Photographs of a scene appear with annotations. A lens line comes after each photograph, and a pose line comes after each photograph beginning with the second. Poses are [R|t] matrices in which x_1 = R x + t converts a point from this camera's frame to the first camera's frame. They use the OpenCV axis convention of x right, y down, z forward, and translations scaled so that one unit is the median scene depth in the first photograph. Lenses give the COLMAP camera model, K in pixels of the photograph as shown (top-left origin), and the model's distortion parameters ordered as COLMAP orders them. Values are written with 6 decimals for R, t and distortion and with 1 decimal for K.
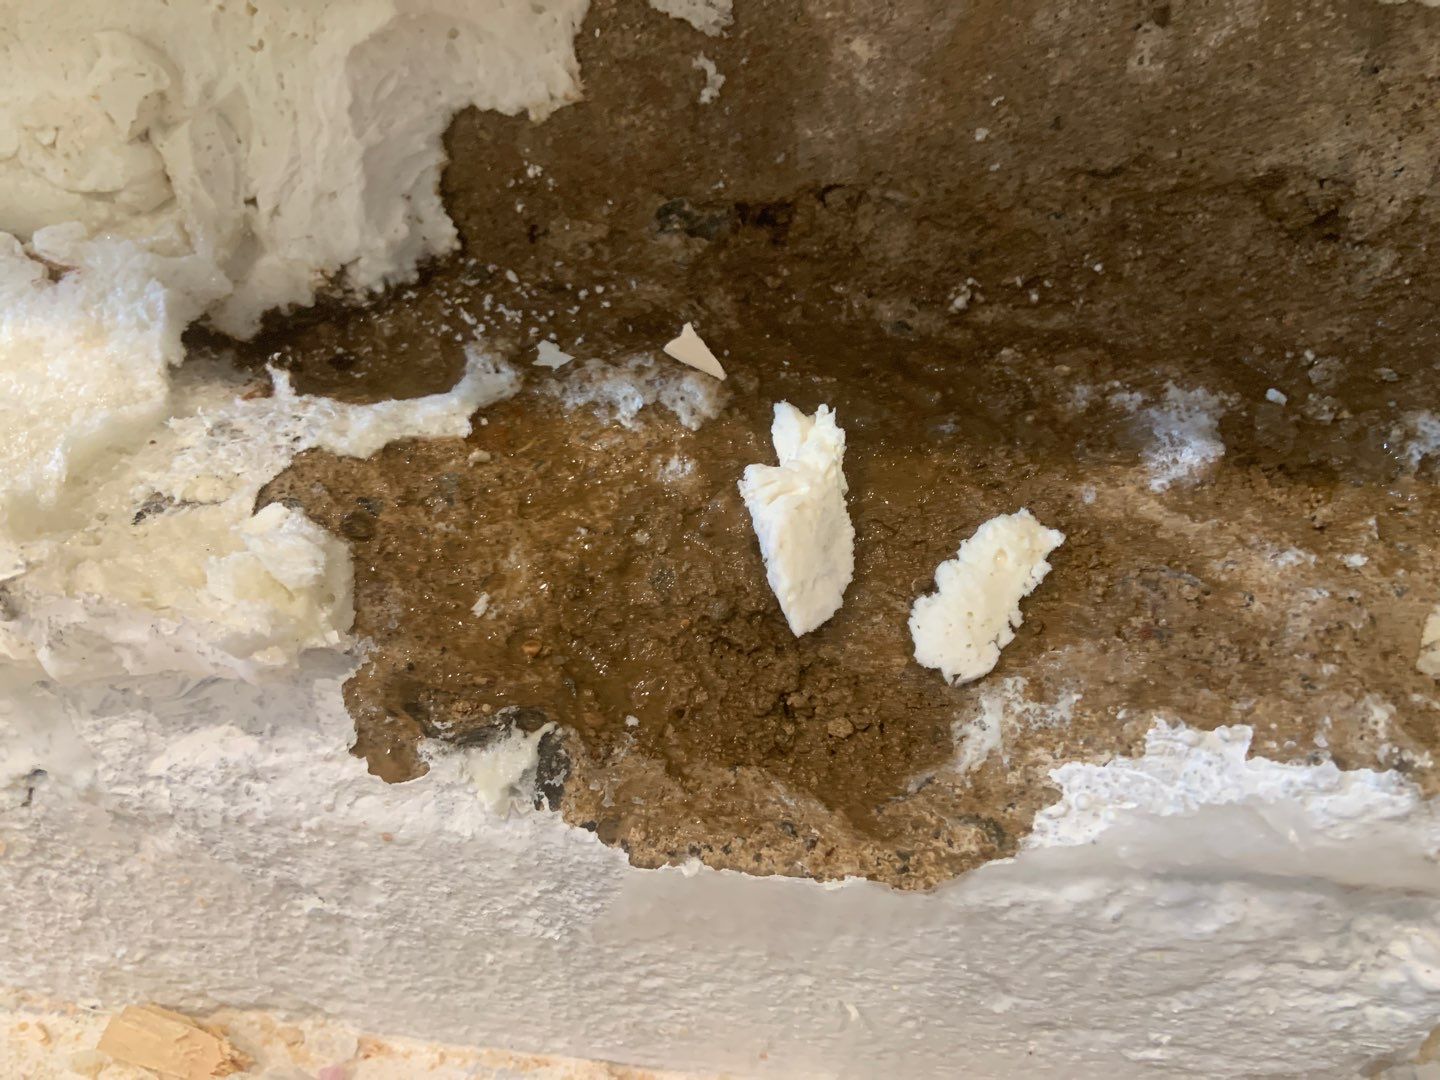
lens RADIAL K [[1073.6, 0, 701.0], [0, 1073.6, 526.9], [0, 0, 1]] dist [0.109640, -0.153657]
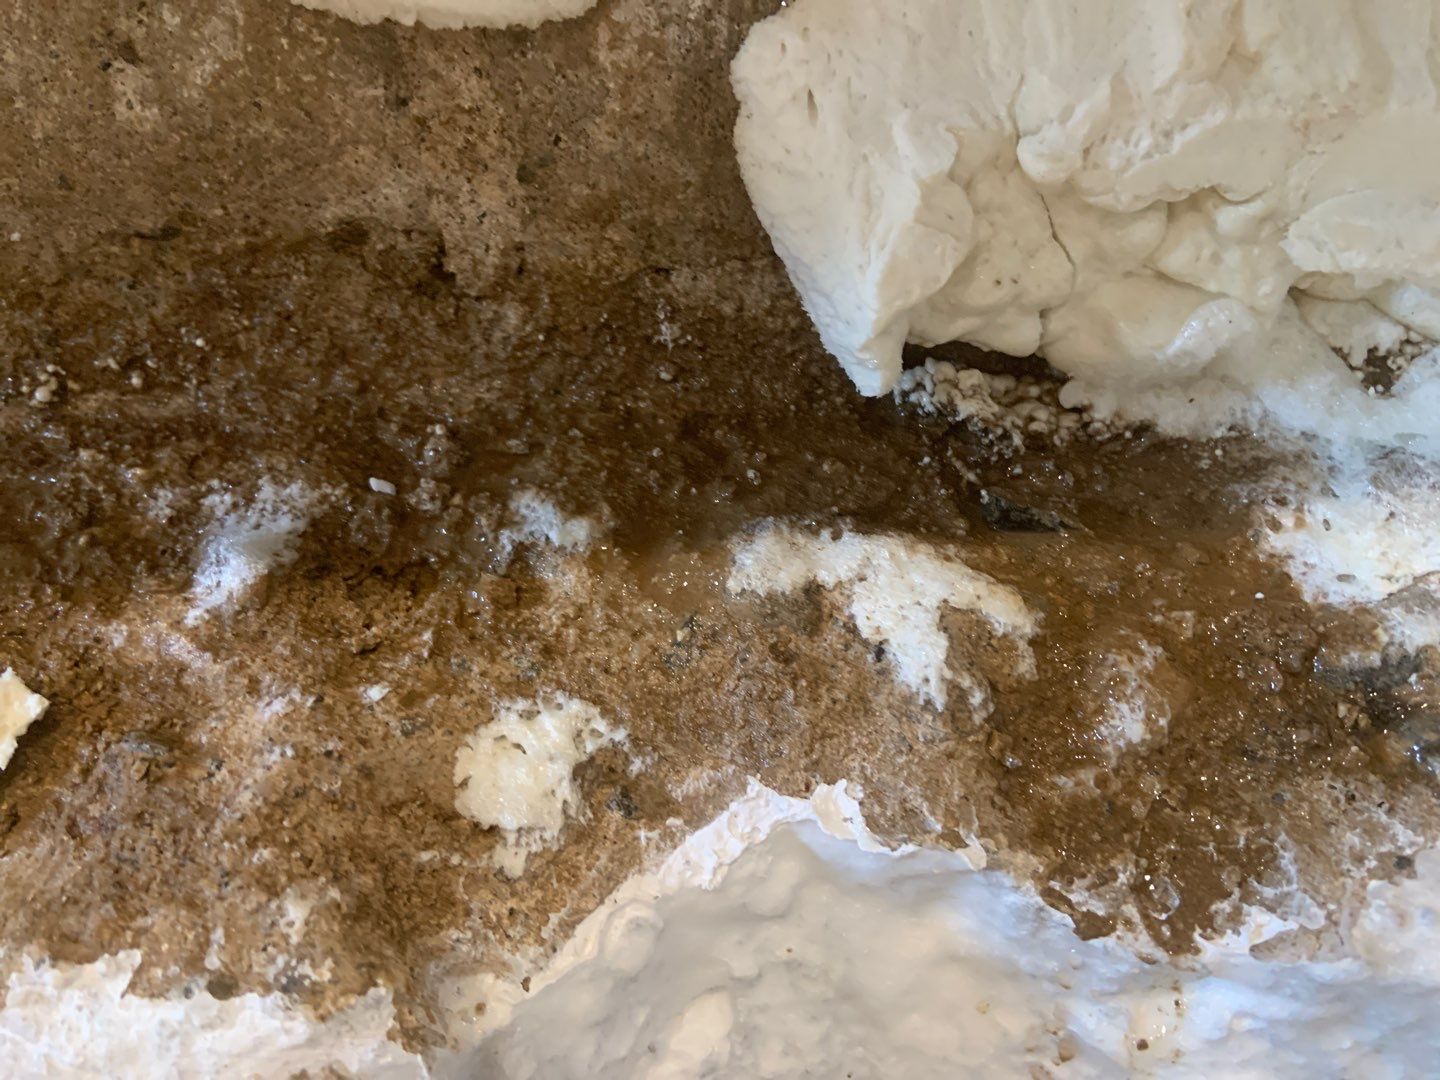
lens RADIAL K [[1073.6, 0, 701.0], [0, 1073.6, 526.9], [0, 0, 1]] dist [0.109640, -0.153657]
pose [[0.981673, -0.109558, 0.155934, 0.666703], [0.107246, 0.993962, 0.023185, -0.083109], [-0.157533, -0.006037, 0.987495, 0.116762]]
